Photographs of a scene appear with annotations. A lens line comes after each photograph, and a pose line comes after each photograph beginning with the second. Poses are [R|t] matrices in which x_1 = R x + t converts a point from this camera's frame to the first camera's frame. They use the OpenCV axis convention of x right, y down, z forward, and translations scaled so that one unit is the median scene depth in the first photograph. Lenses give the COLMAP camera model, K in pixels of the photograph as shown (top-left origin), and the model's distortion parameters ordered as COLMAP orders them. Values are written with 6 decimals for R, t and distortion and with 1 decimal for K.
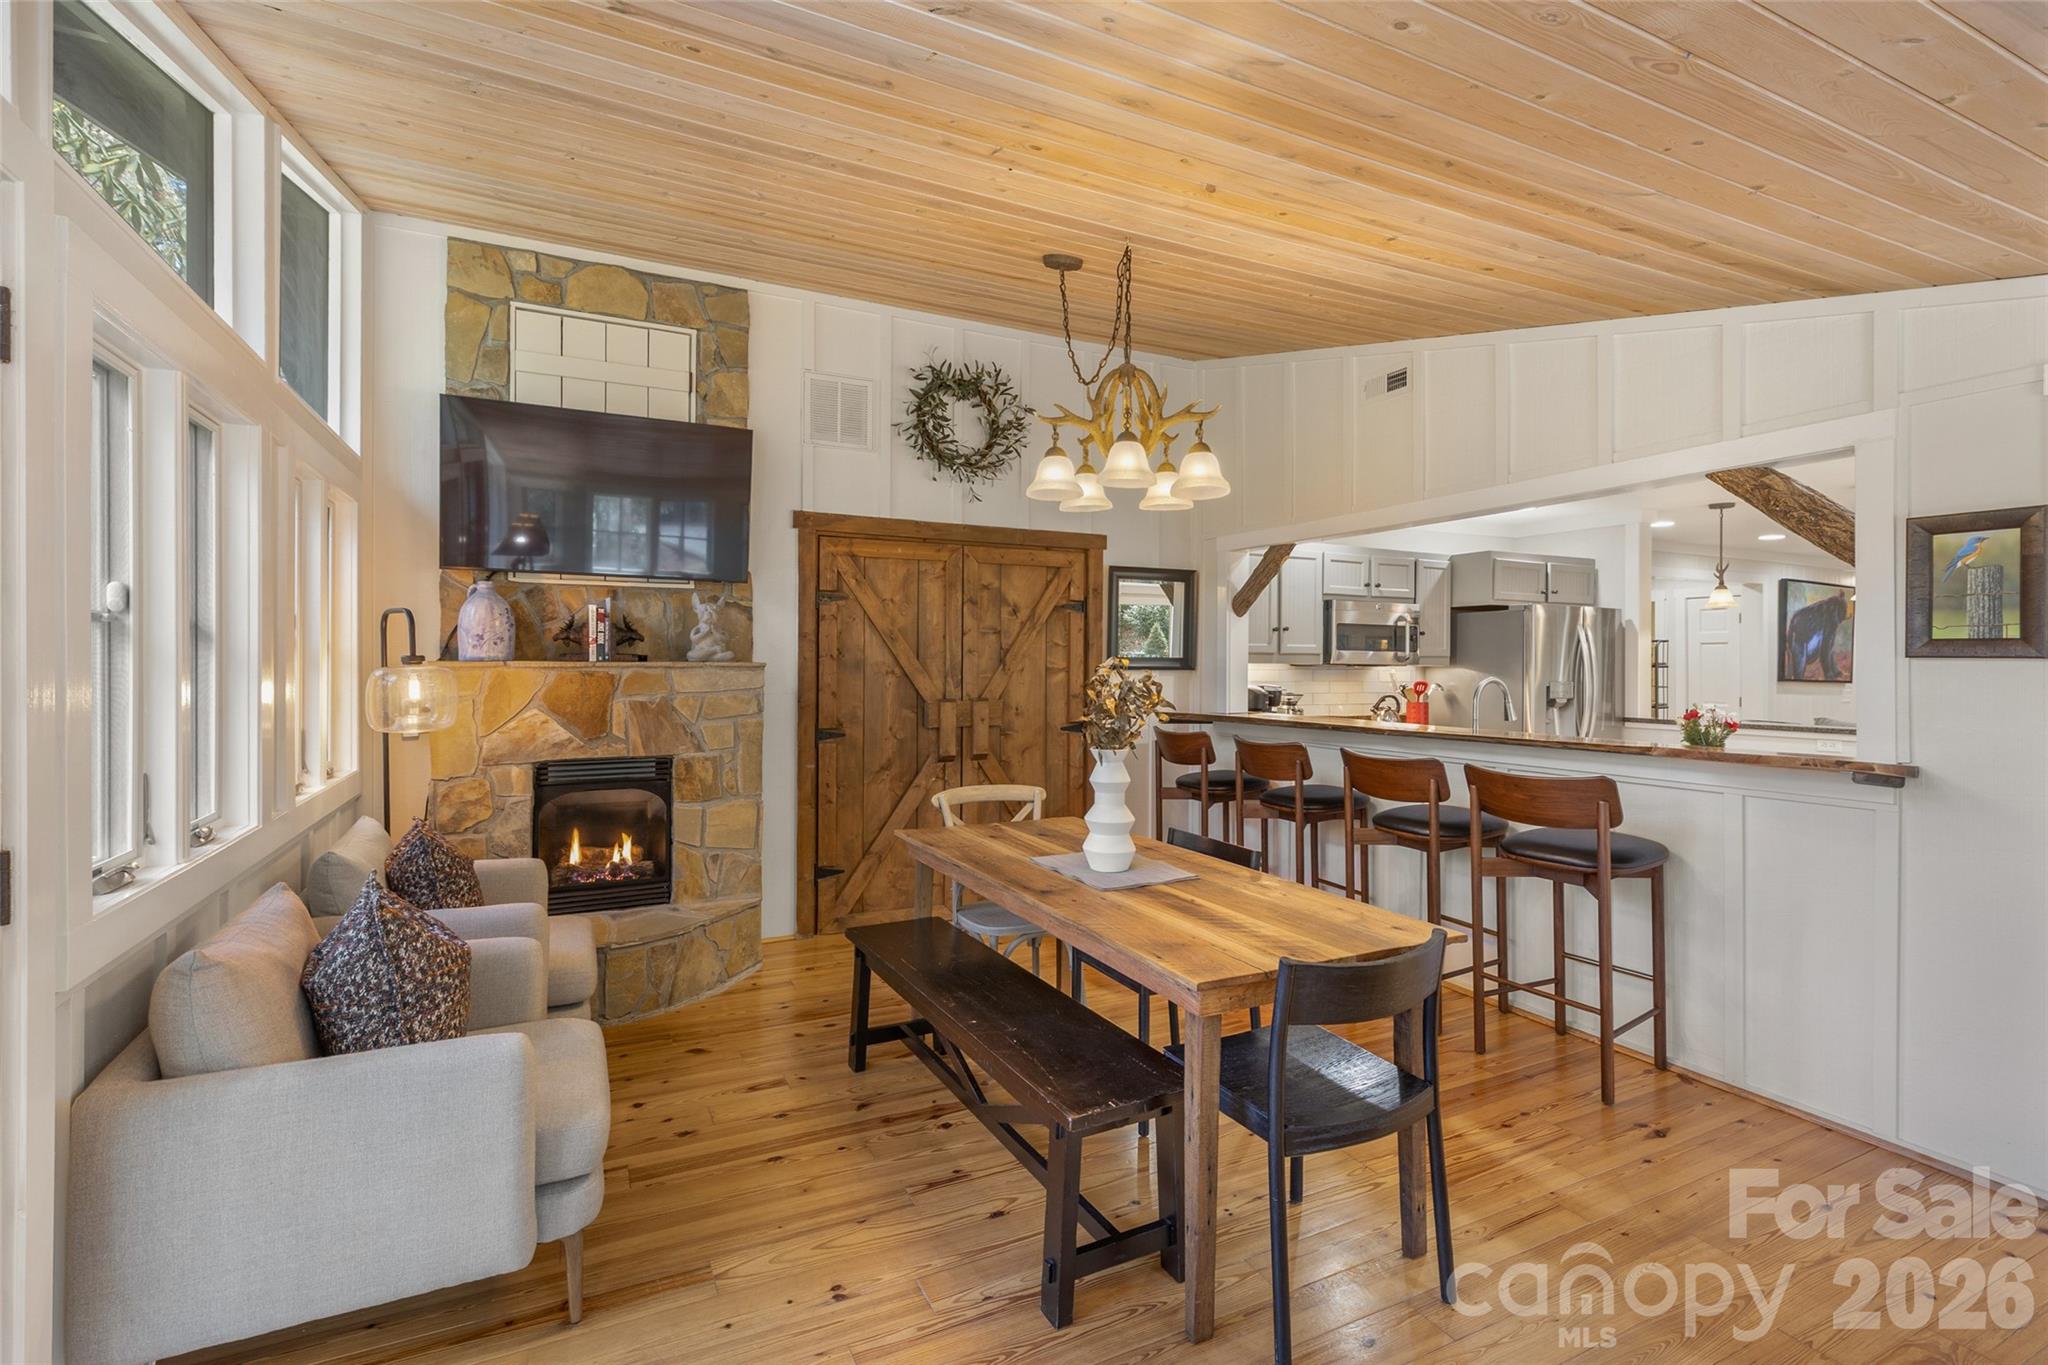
lens RADIAL K [[937.6, 0, 988.7], [0, 937.6, 654.2], [0, 0, 1]] dist [0.008340, 0.001396]
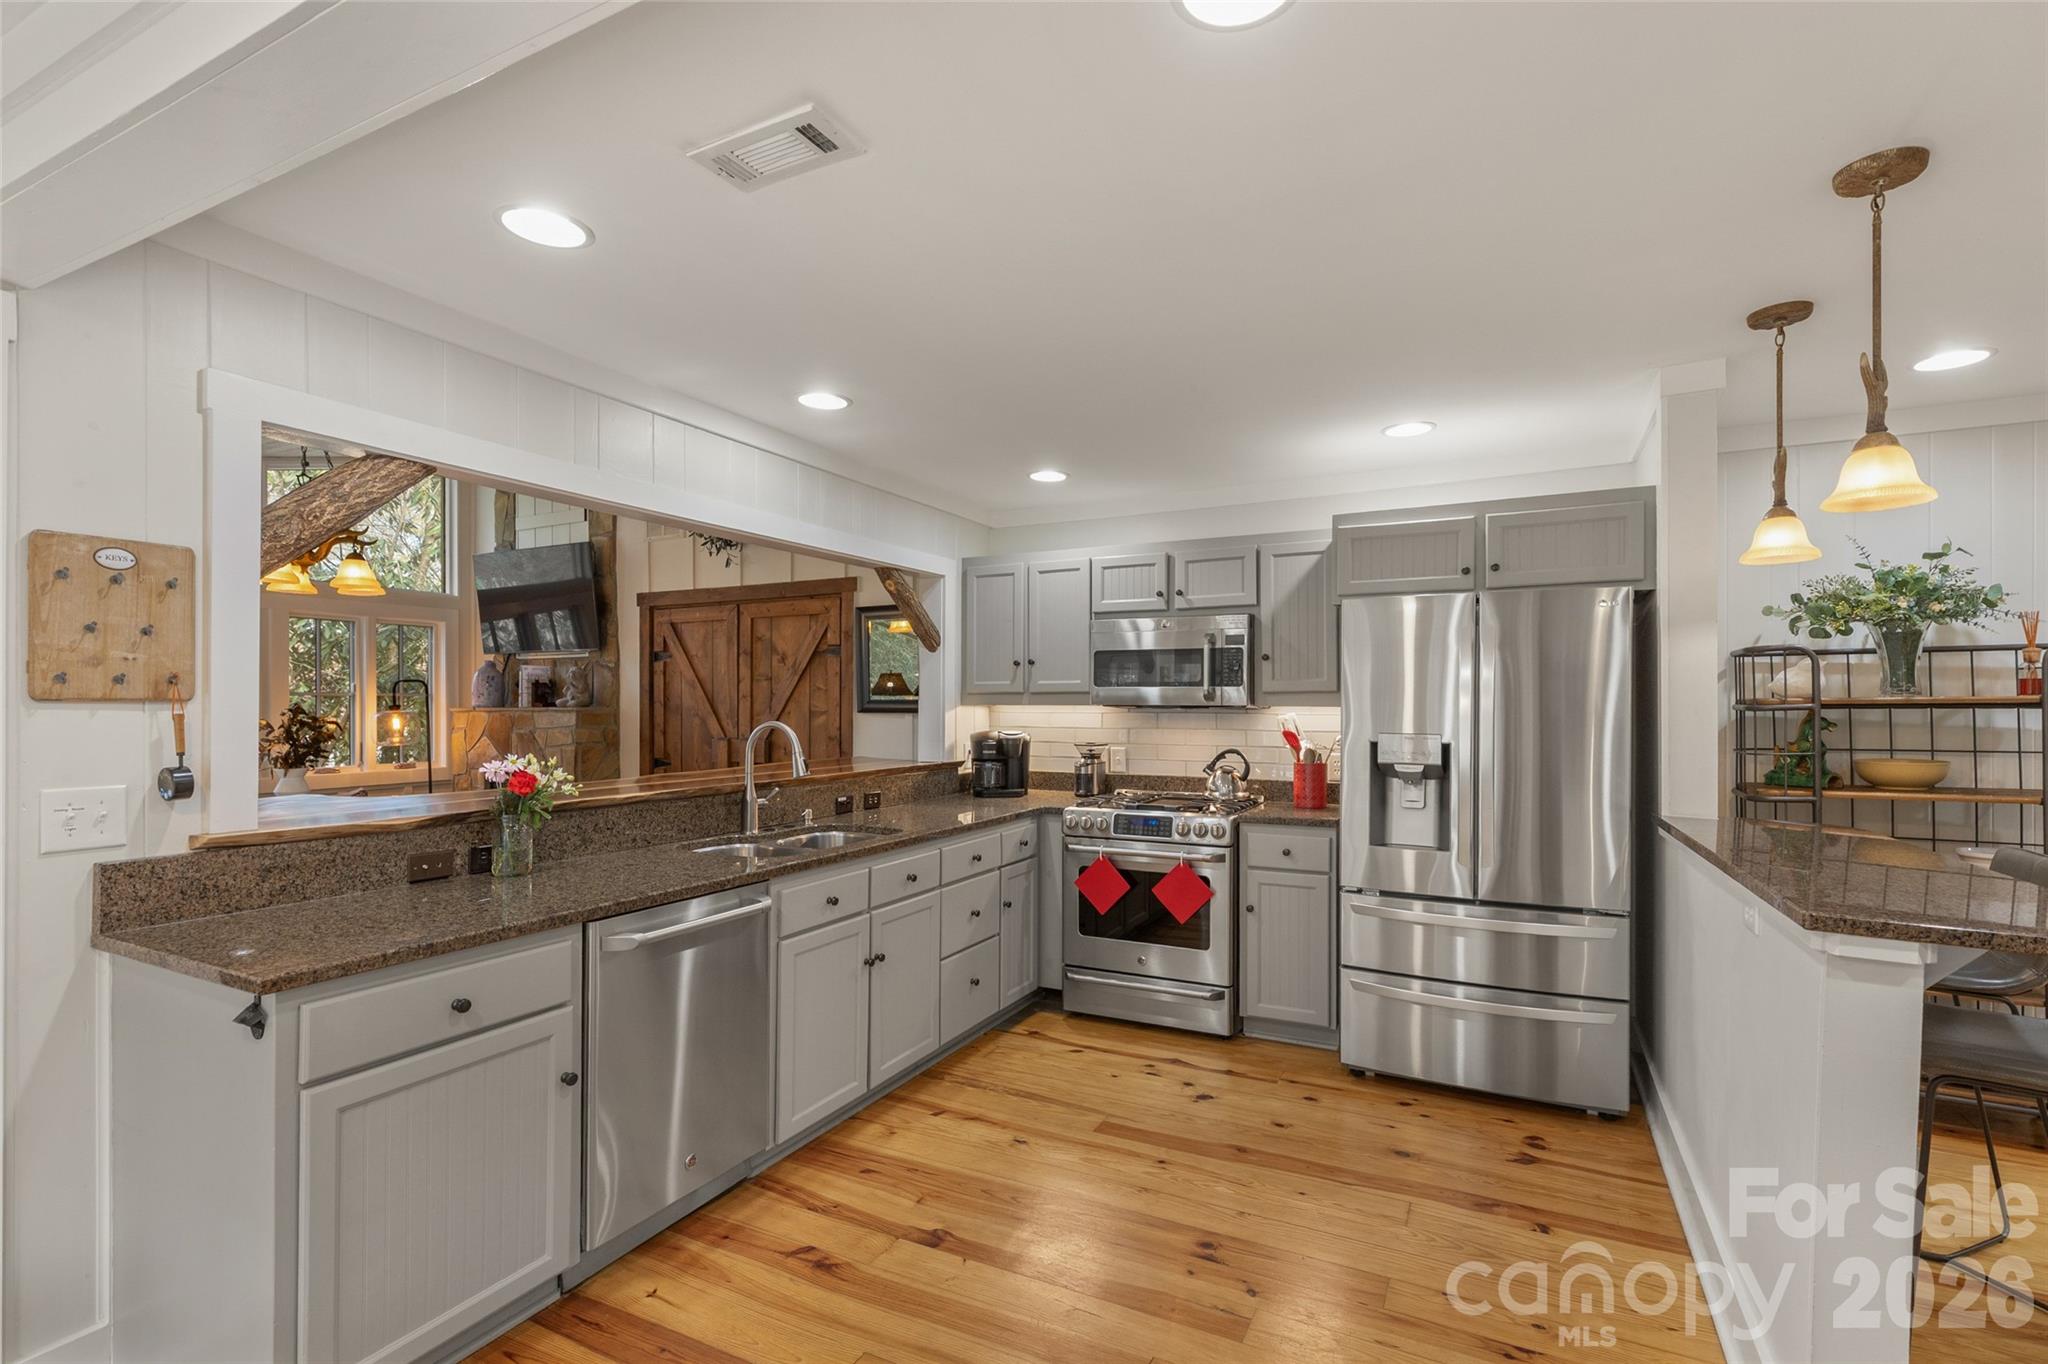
lens RADIAL K [[937.6, 0, 1031.7], [0, 937.6, 702.1], [0, 0, 1]] dist [0.008340, 0.001396]
pose [[0.616163, -0.009882, -0.787557, 1.249794], [0.012046, 0.999923, -0.003123, 0.013244], [0.787526, -0.007562, 0.616234, 0.653343]]
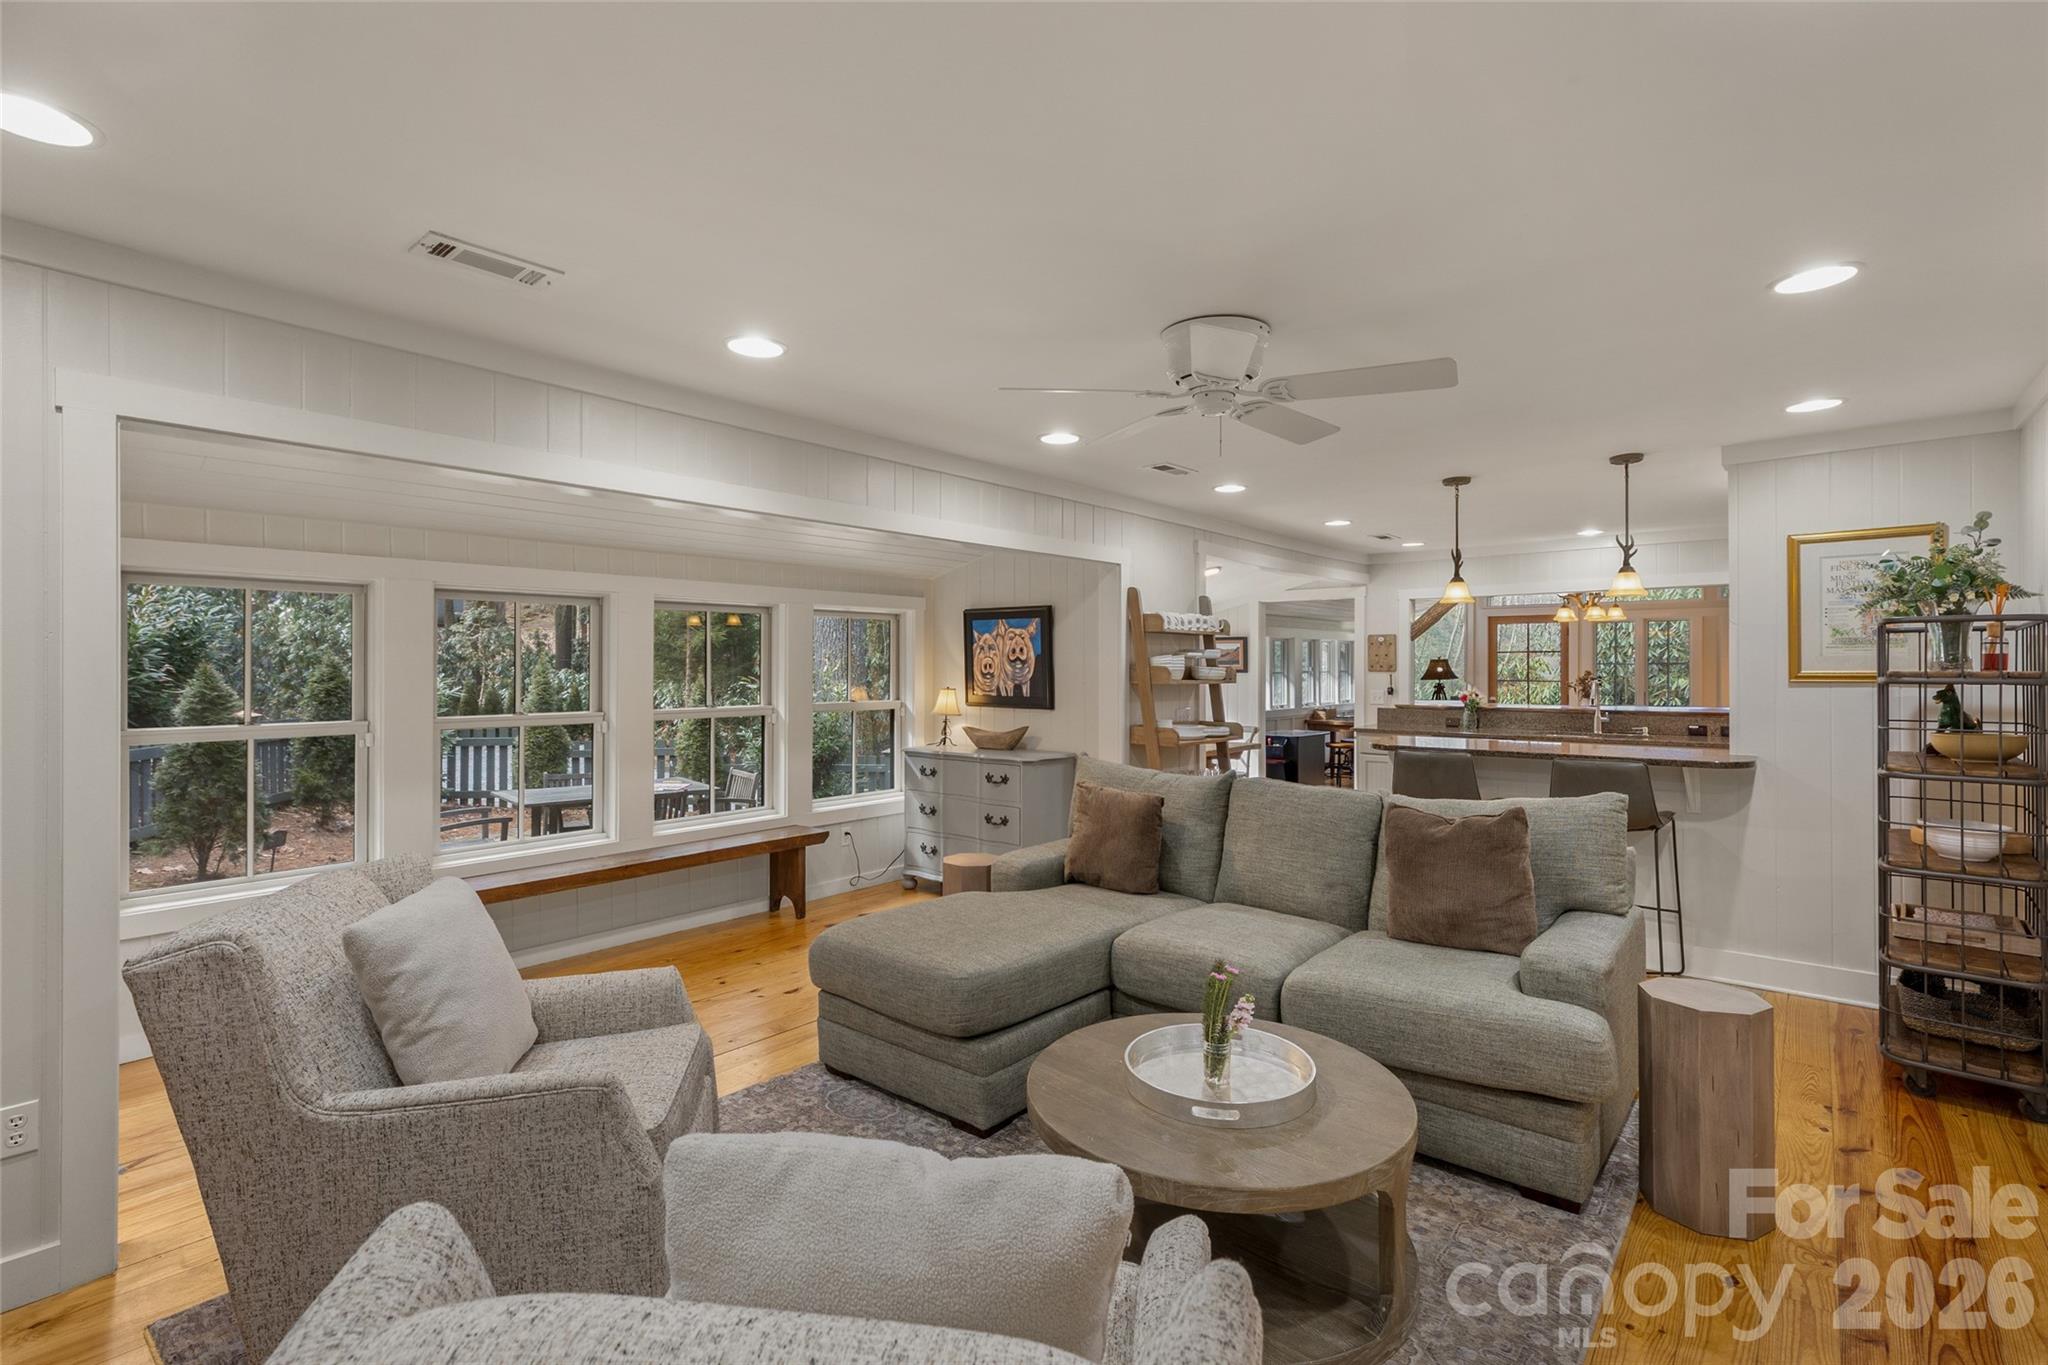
lens RADIAL K [[937.6, 0, 1031.6], [0, 937.6, 669.0], [0, 0, 1]] dist [0.008340, 0.001396]
pose [[-0.903047, -0.003164, -0.429529, 2.108613], [0.000260, 0.999969, -0.007913, 0.016113], [0.429541, -0.007258, -0.903018, 2.010068]]
